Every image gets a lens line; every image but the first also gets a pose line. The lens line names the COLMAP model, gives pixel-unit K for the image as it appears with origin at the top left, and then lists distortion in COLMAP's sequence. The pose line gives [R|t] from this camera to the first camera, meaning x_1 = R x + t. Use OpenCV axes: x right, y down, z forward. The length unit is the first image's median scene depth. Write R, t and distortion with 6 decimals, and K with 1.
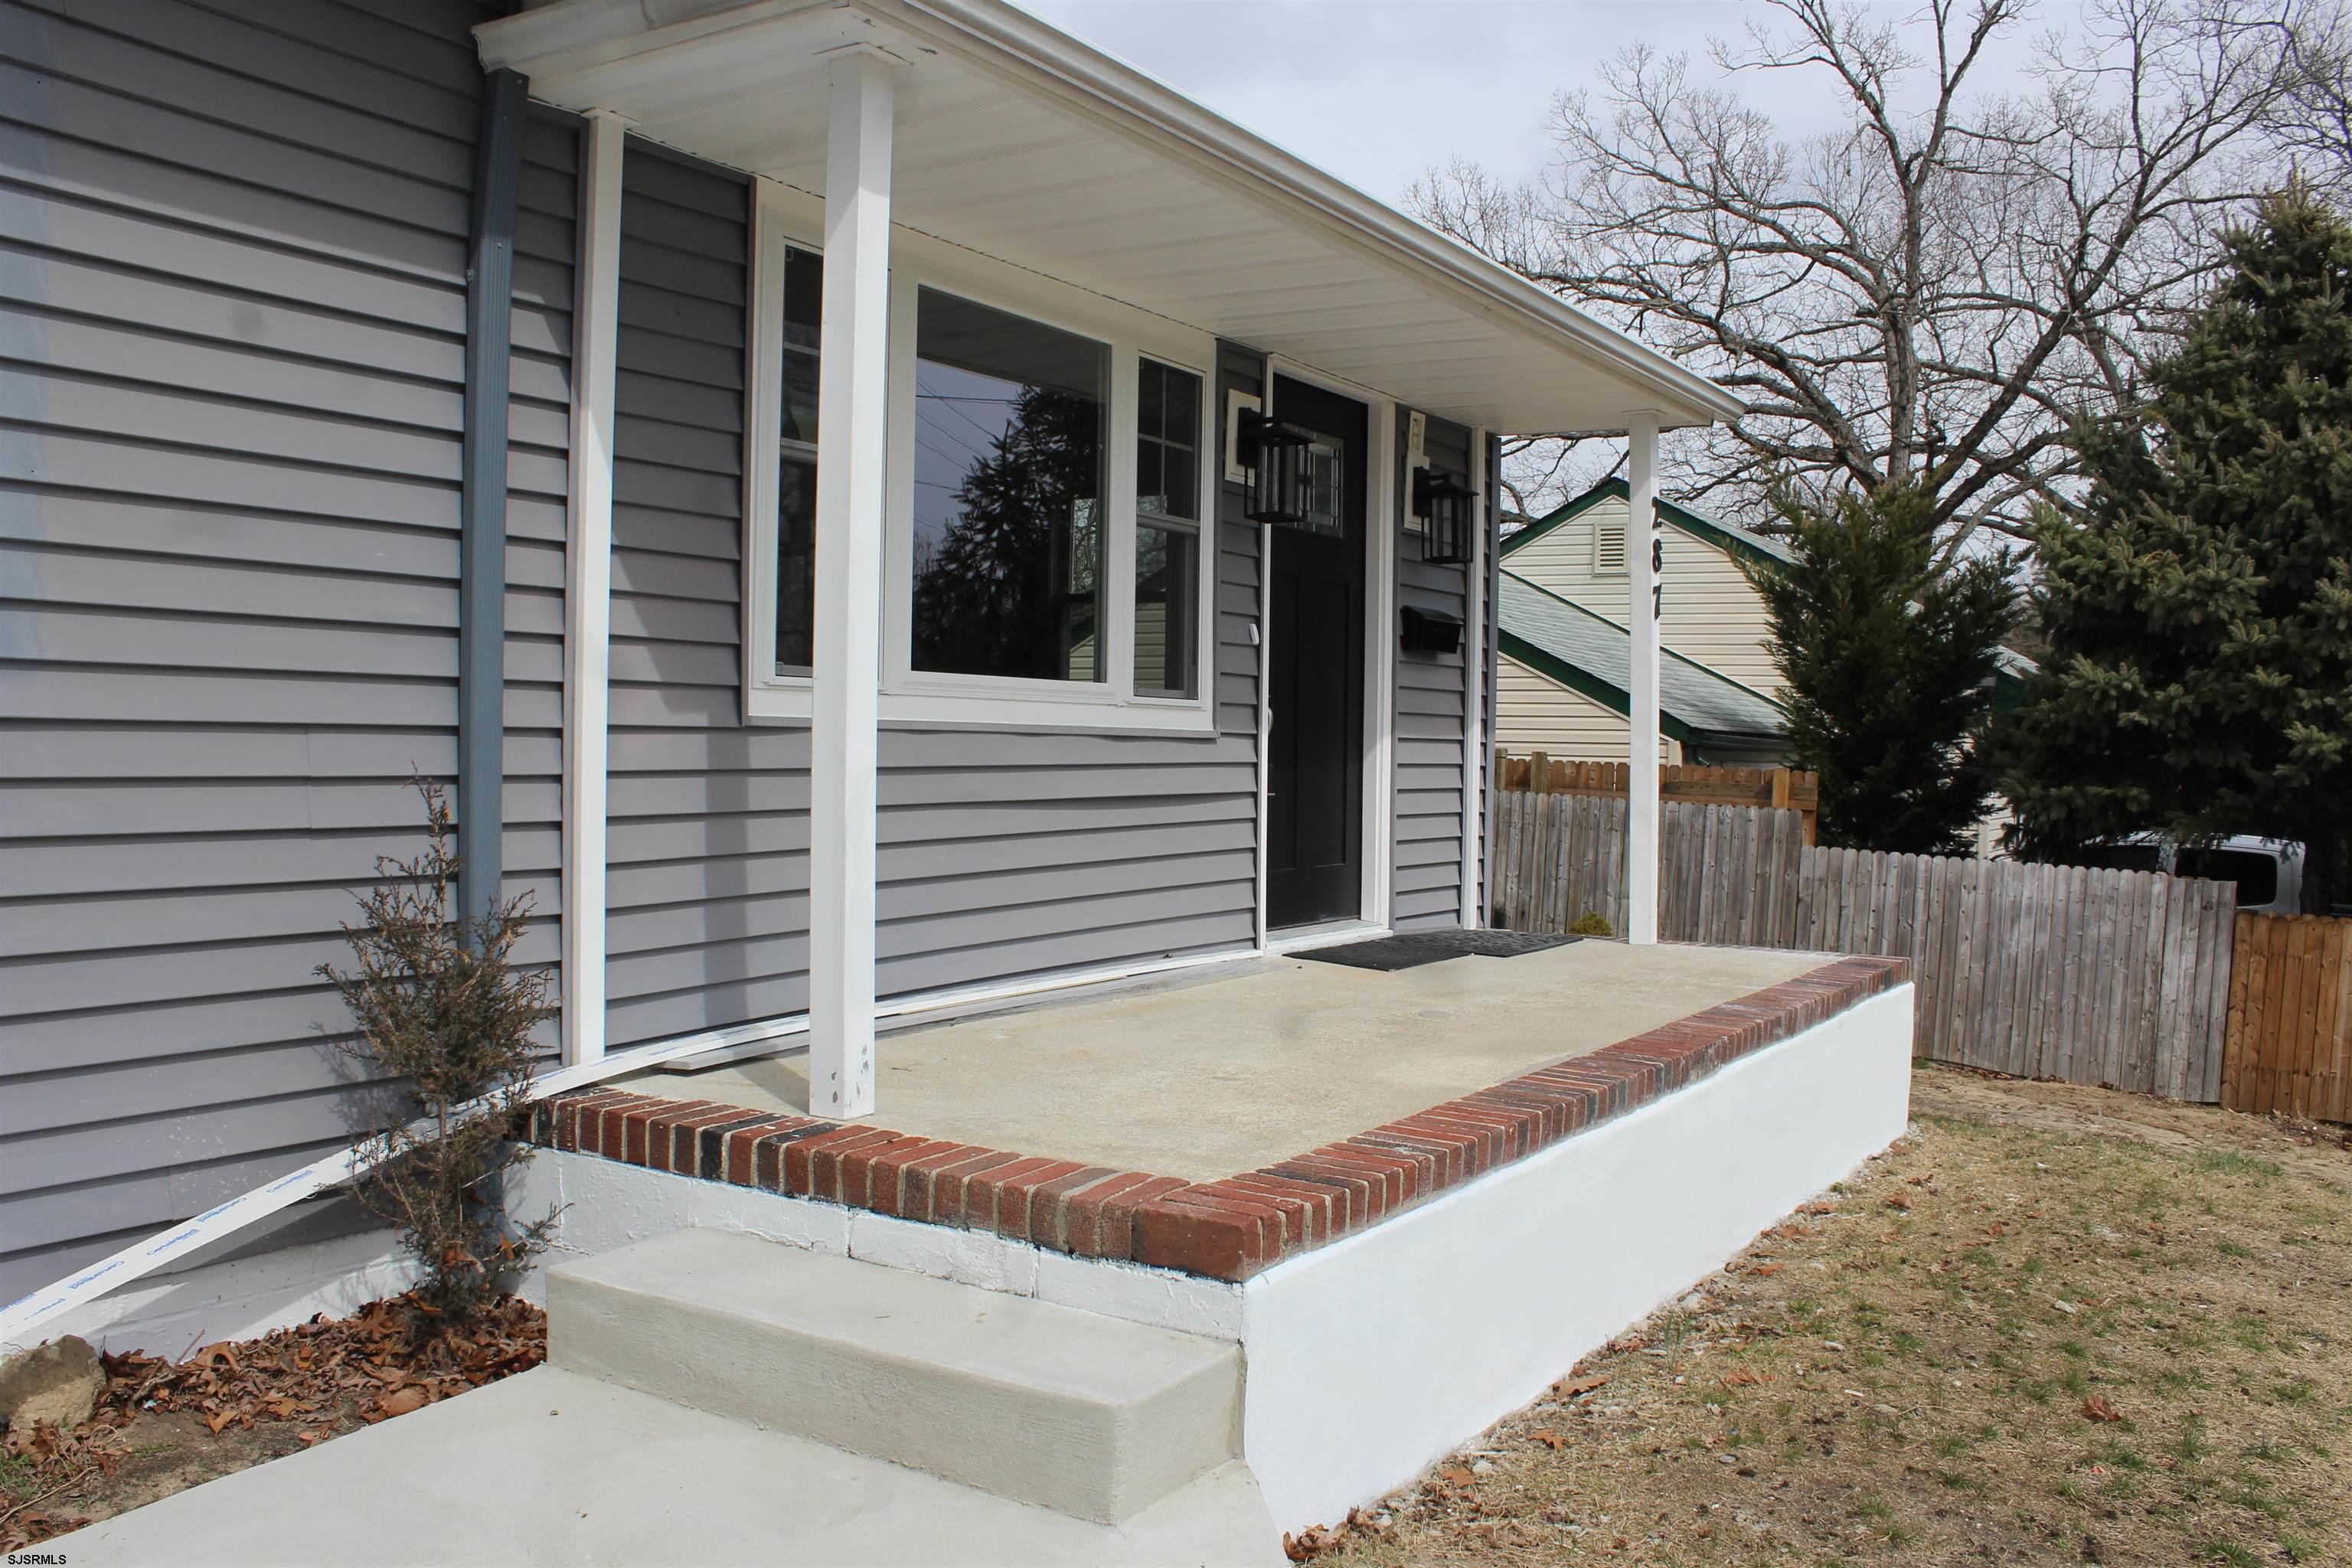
lens RADIAL K [[1973.4, 0, 1176.0], [0, 1973.4, 784.0], [0, 0, 1]] dist [-0.176663, 0.166121]
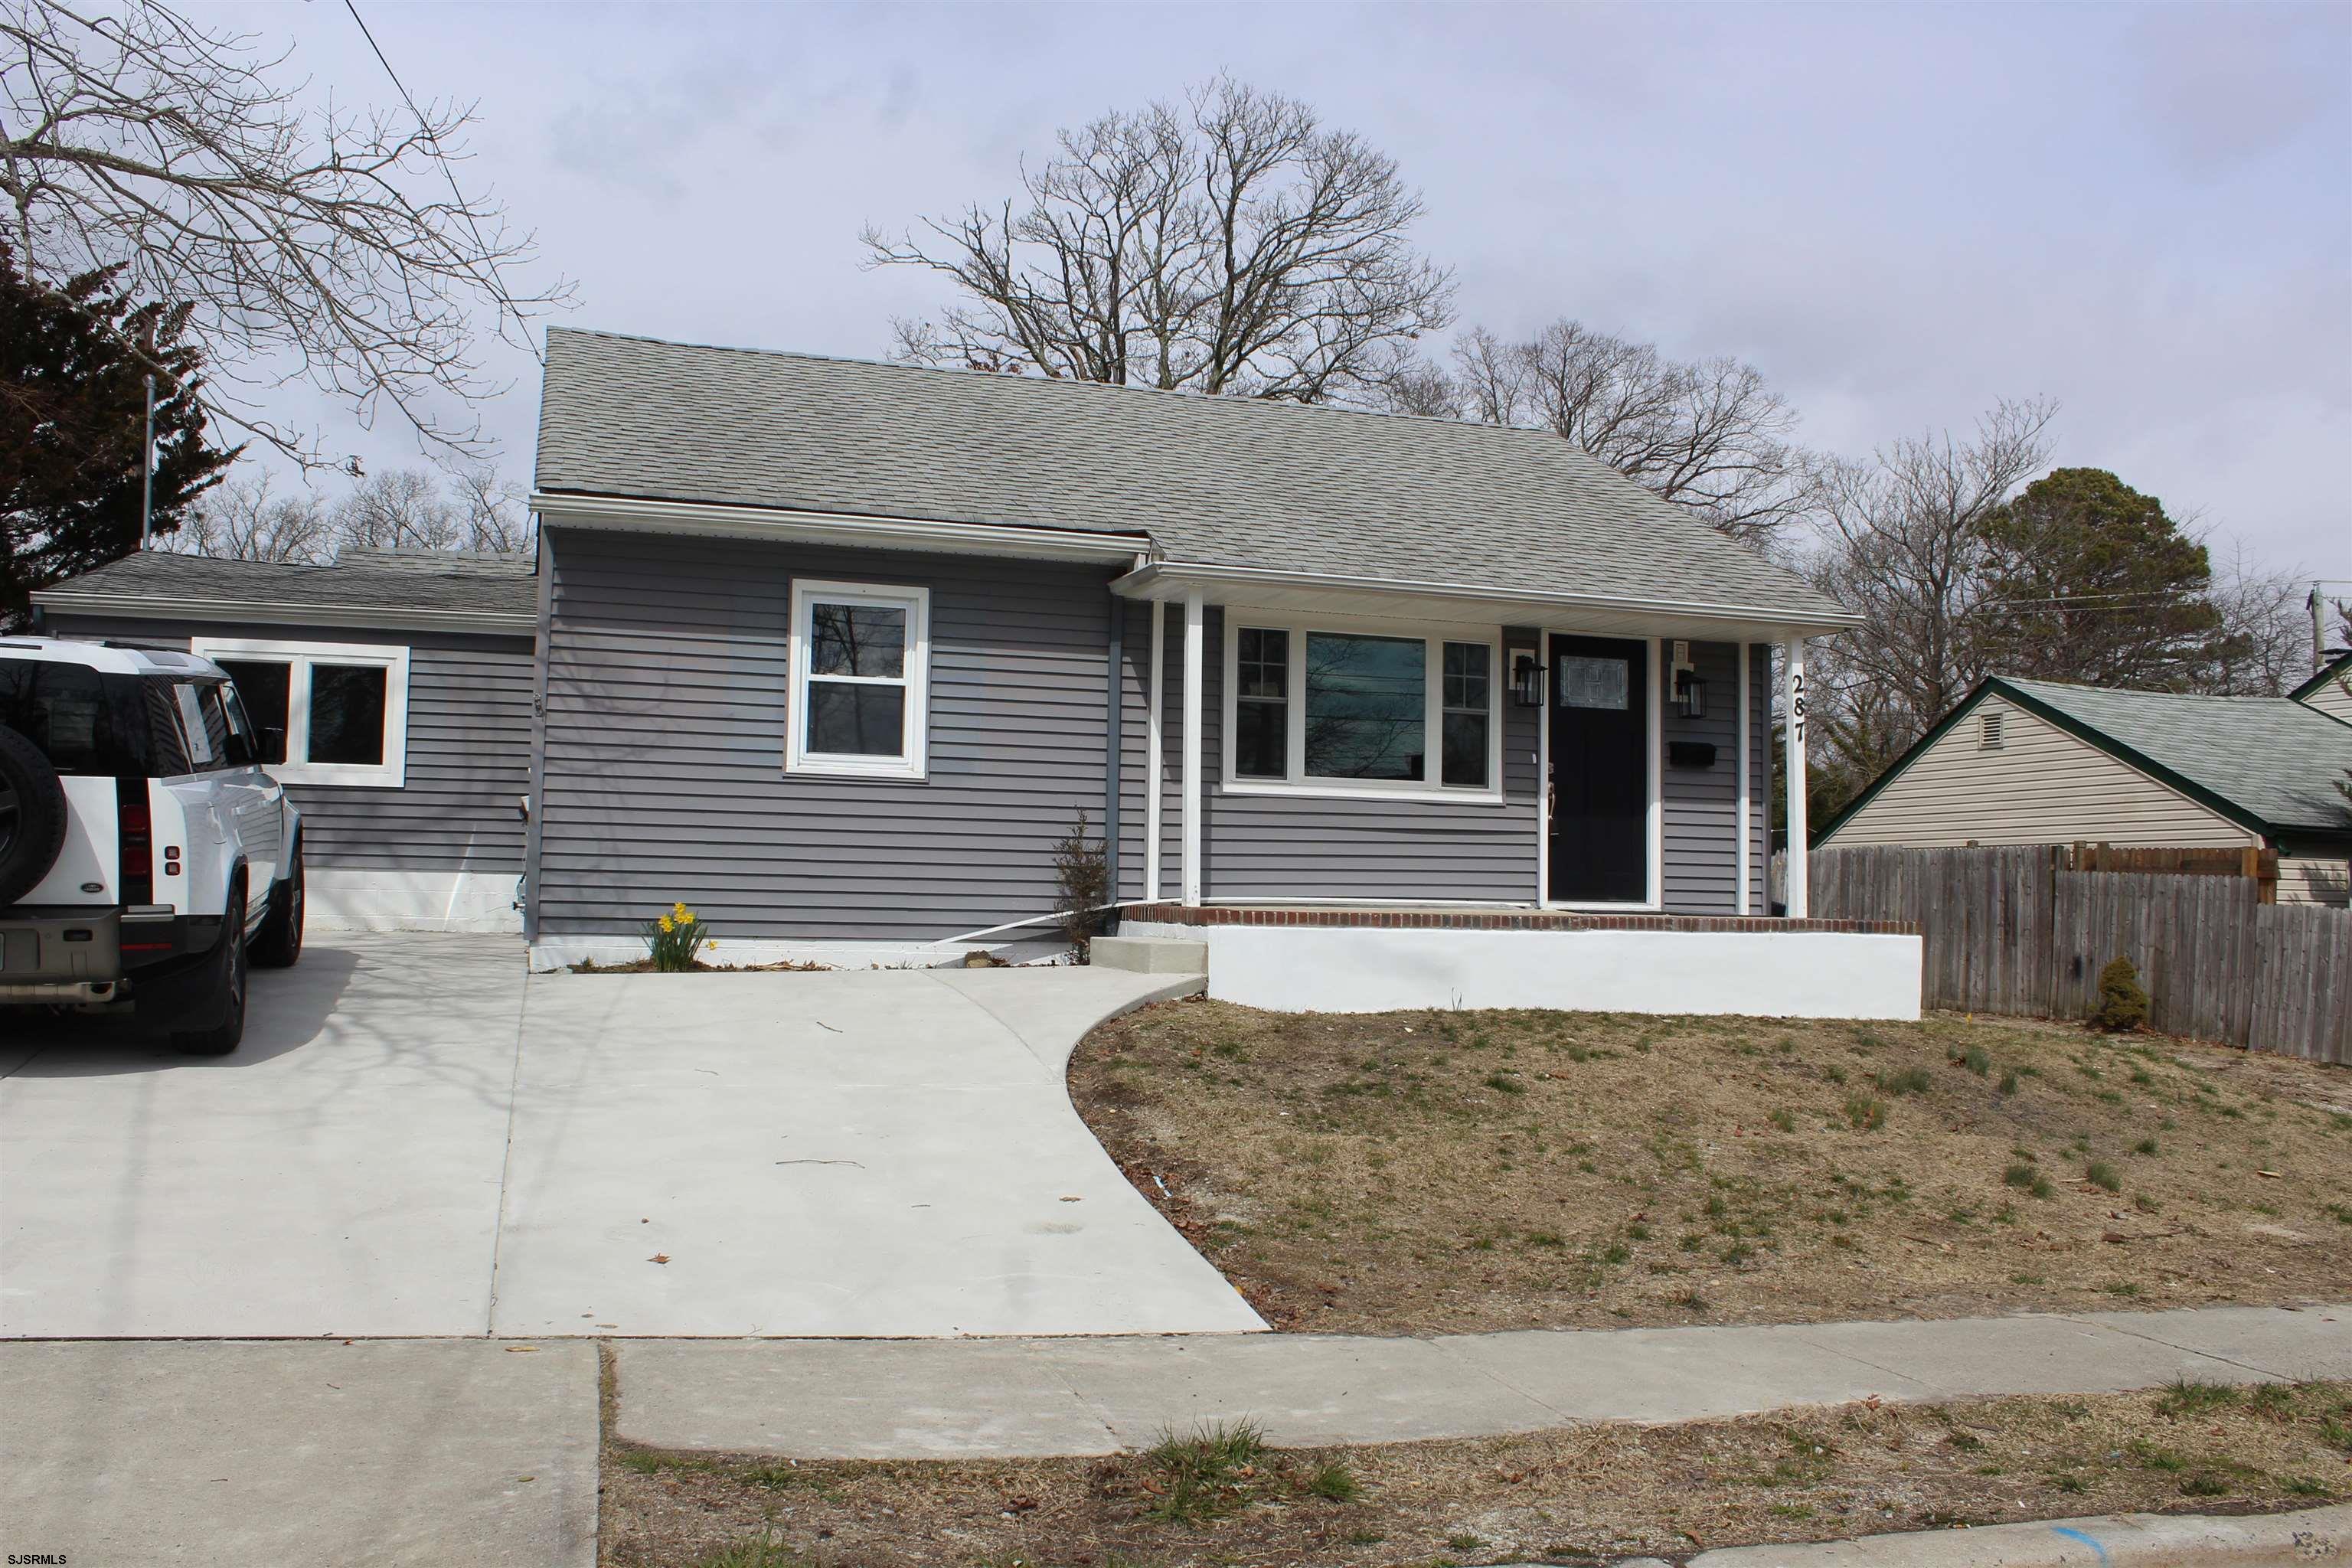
lens RADIAL K [[1973.4, 0, 1176.0], [0, 1973.4, 784.0], [0, 0, 1]] dist [-0.176663, 0.166121]
pose [[0.771659, -0.041276, -0.634696, 1.133411], [-0.017788, 0.996101, -0.086405, 0.148278], [0.635788, 0.077965, 0.767916, -0.923488]]
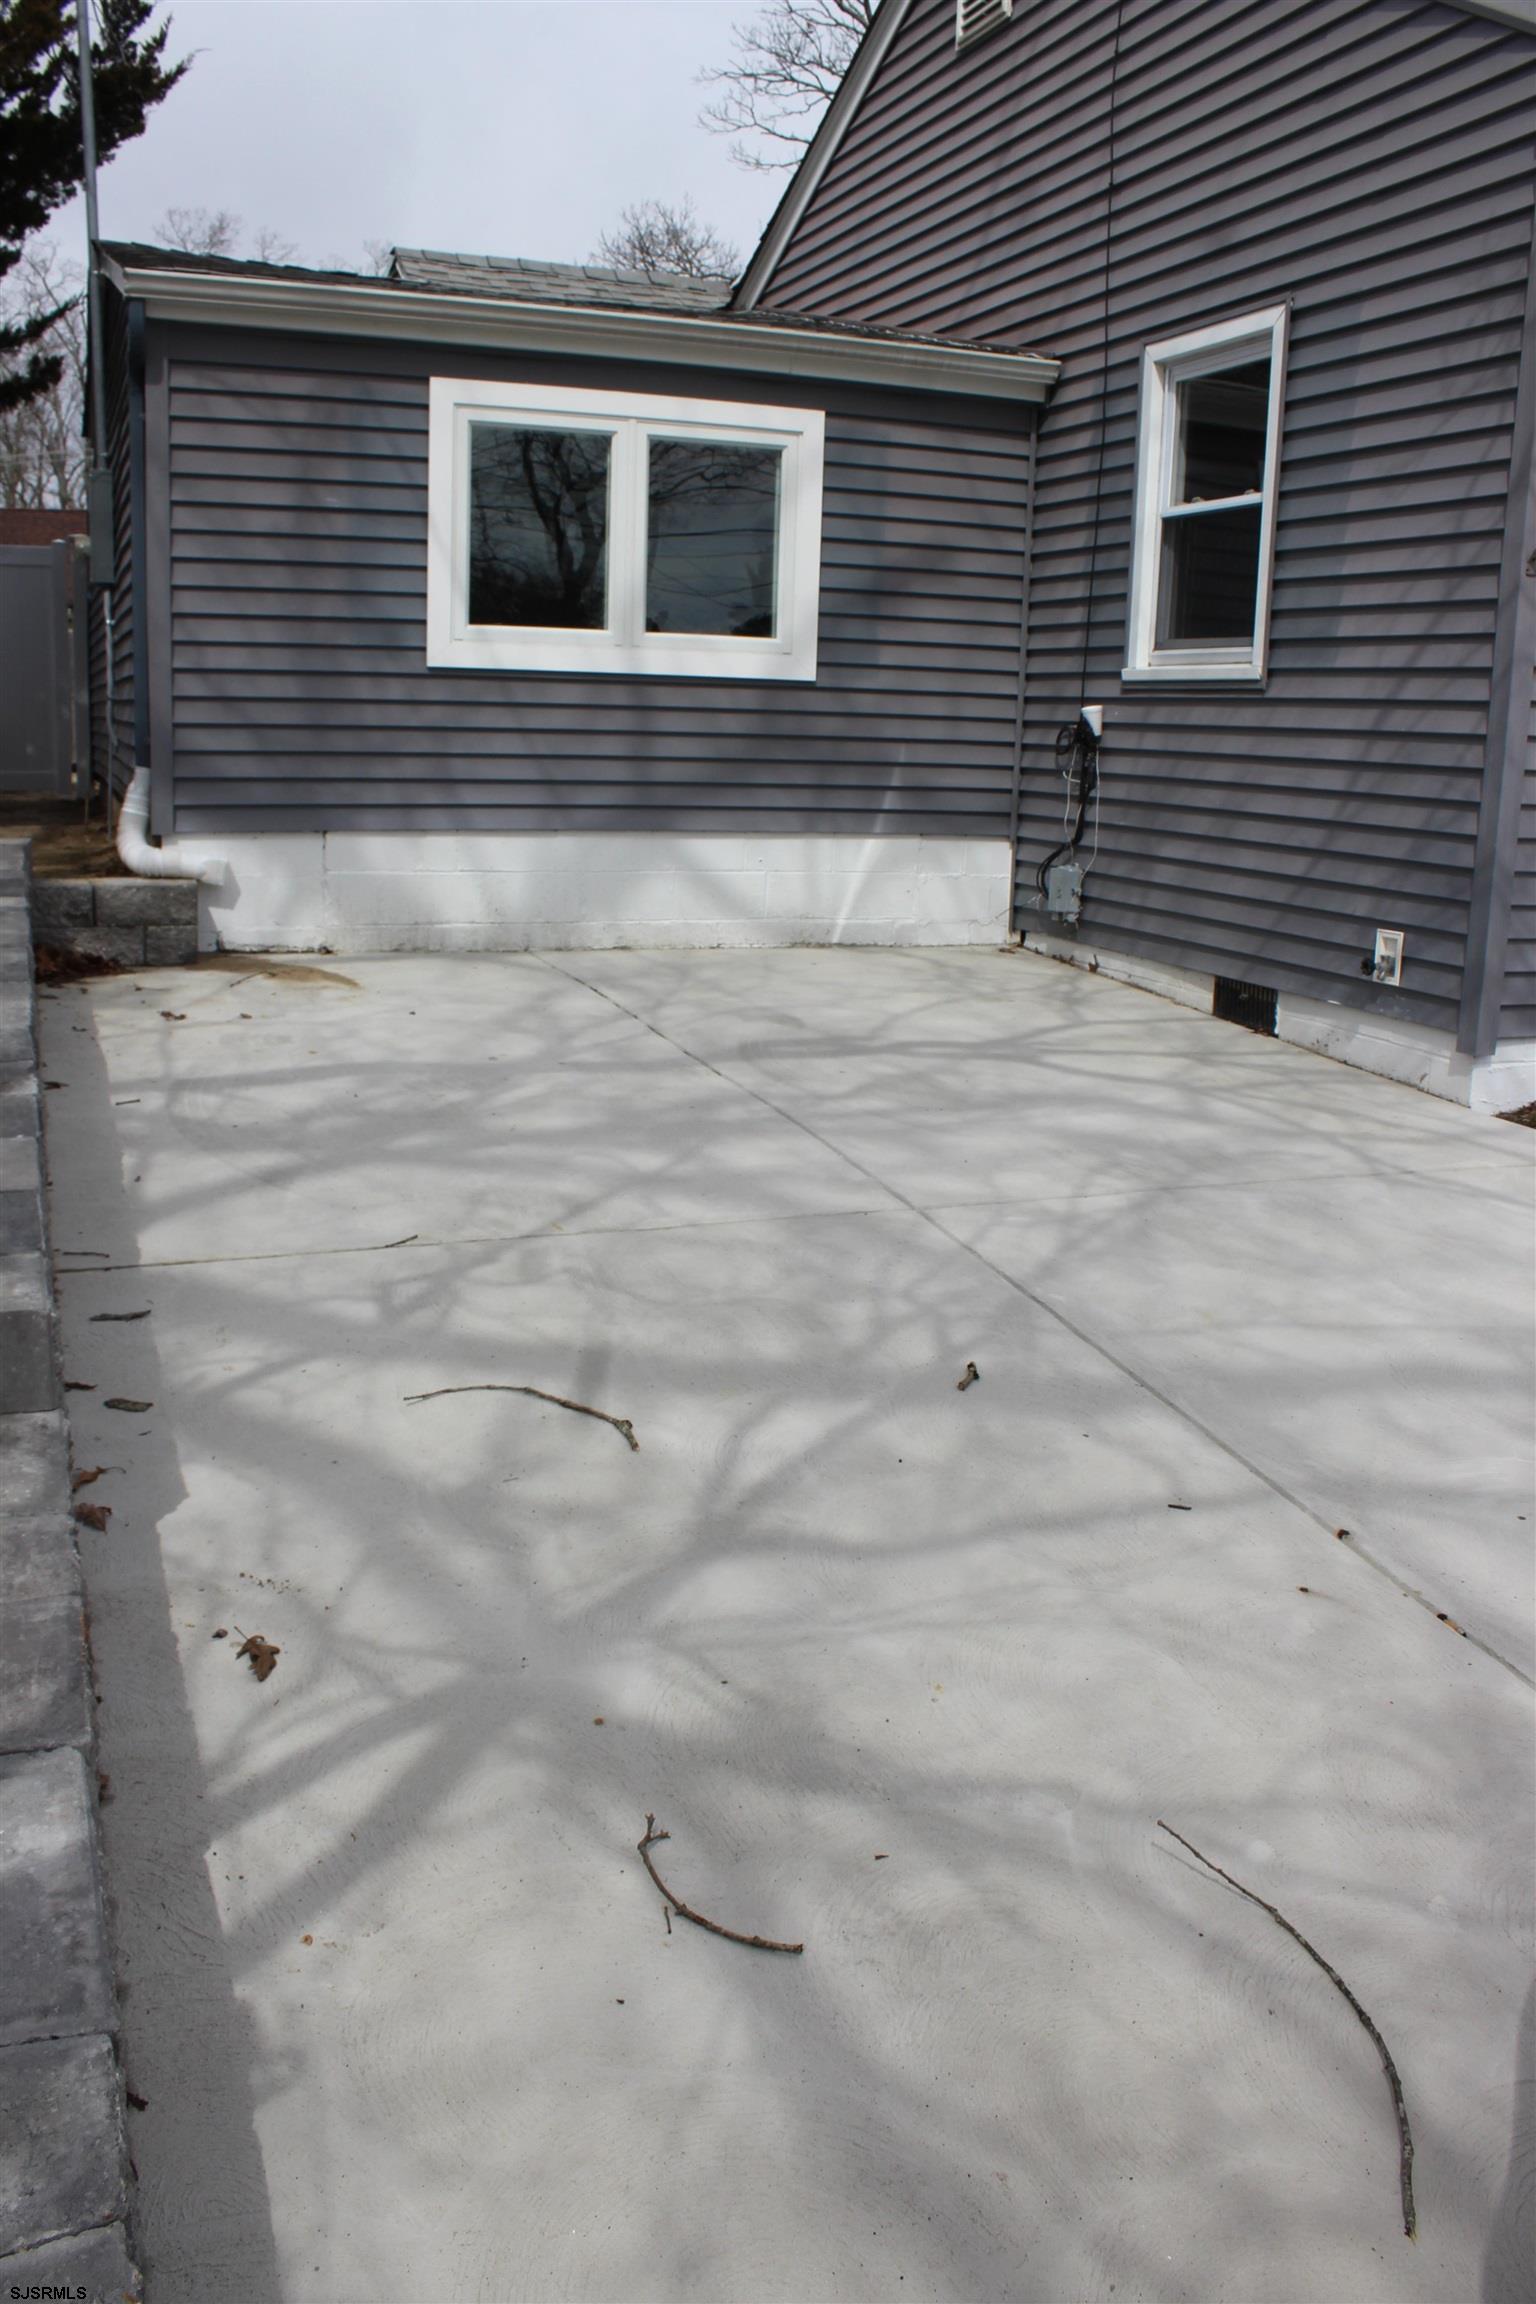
lens RADIAL K [[1924.0, 0, 767.7], [0, 1924.0, 1120.2], [0, 0, 1]] dist [-0.165875, 0.150985]
pose [[0.801790, 0.131744, -0.582903, -0.289477], [-0.033976, 0.983869, 0.175633, 0.035232], [0.596639, -0.121017, 0.793333, -0.768559]]
